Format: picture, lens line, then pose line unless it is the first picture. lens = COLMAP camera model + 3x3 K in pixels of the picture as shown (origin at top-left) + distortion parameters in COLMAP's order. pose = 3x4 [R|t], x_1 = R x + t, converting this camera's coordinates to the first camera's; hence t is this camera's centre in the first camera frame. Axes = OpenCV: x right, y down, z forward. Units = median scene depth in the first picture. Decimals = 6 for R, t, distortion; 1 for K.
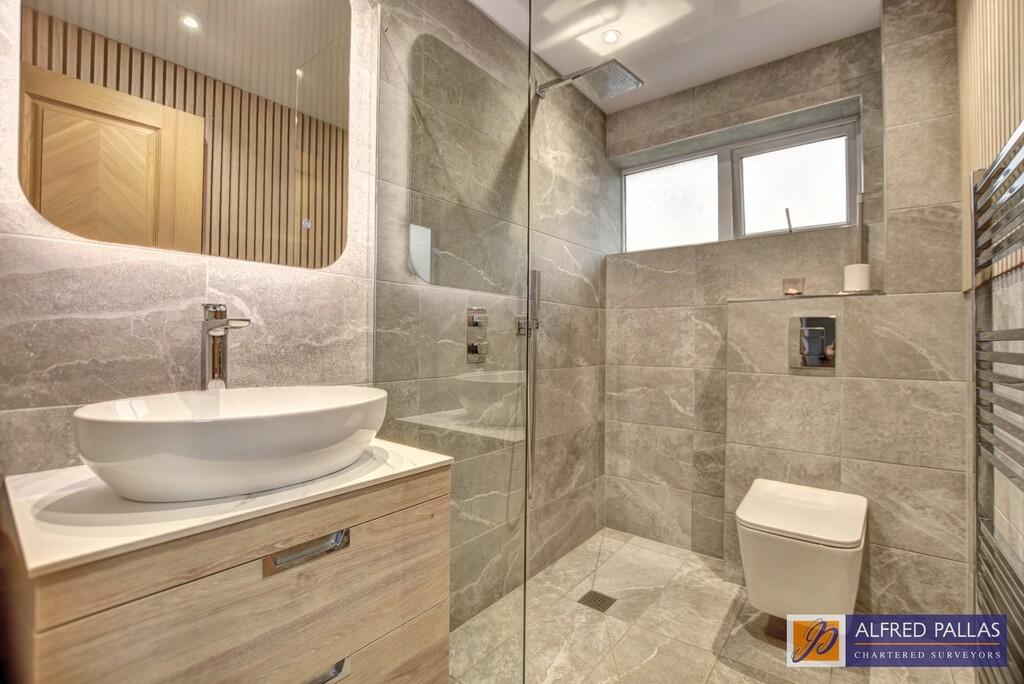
lens RADIAL K [[455.3, 0, 516.4], [0, 455.3, 338.3], [0, 0, 1]] dist [-0.040627, 0.006304]
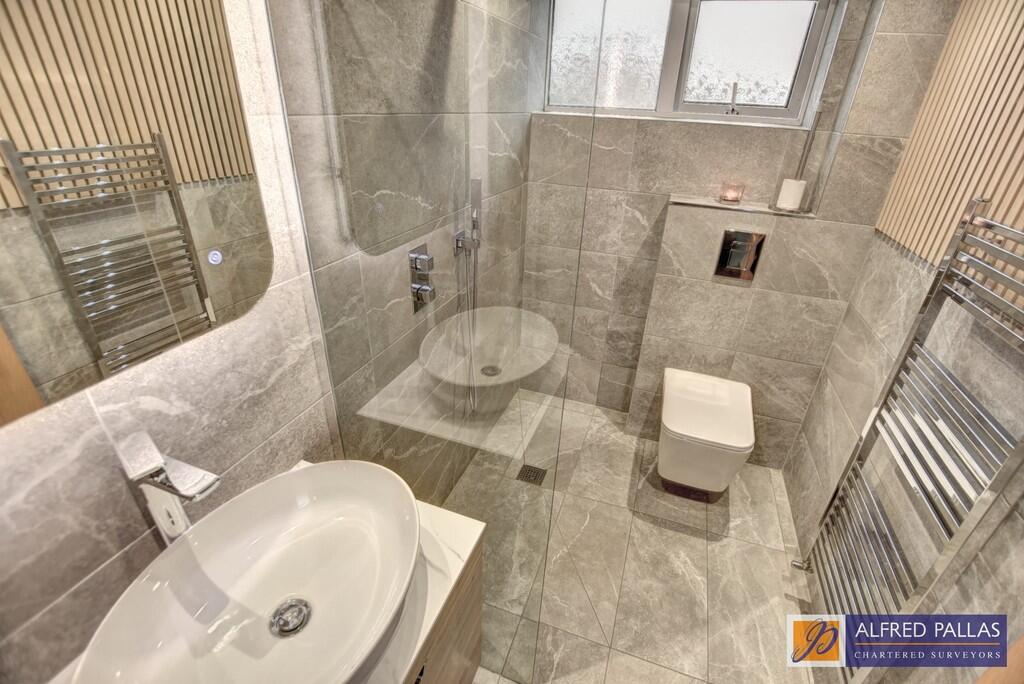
lens RADIAL K [[455.3, 0, 516.4], [0, 455.3, 338.3], [0, 0, 1]] dist [-0.040627, 0.006304]
pose [[0.947230, -0.122608, 0.296180, -0.168829], [-0.035343, 0.878381, 0.476653, -0.295700], [-0.318600, -0.461968, 0.827695, 0.191468]]
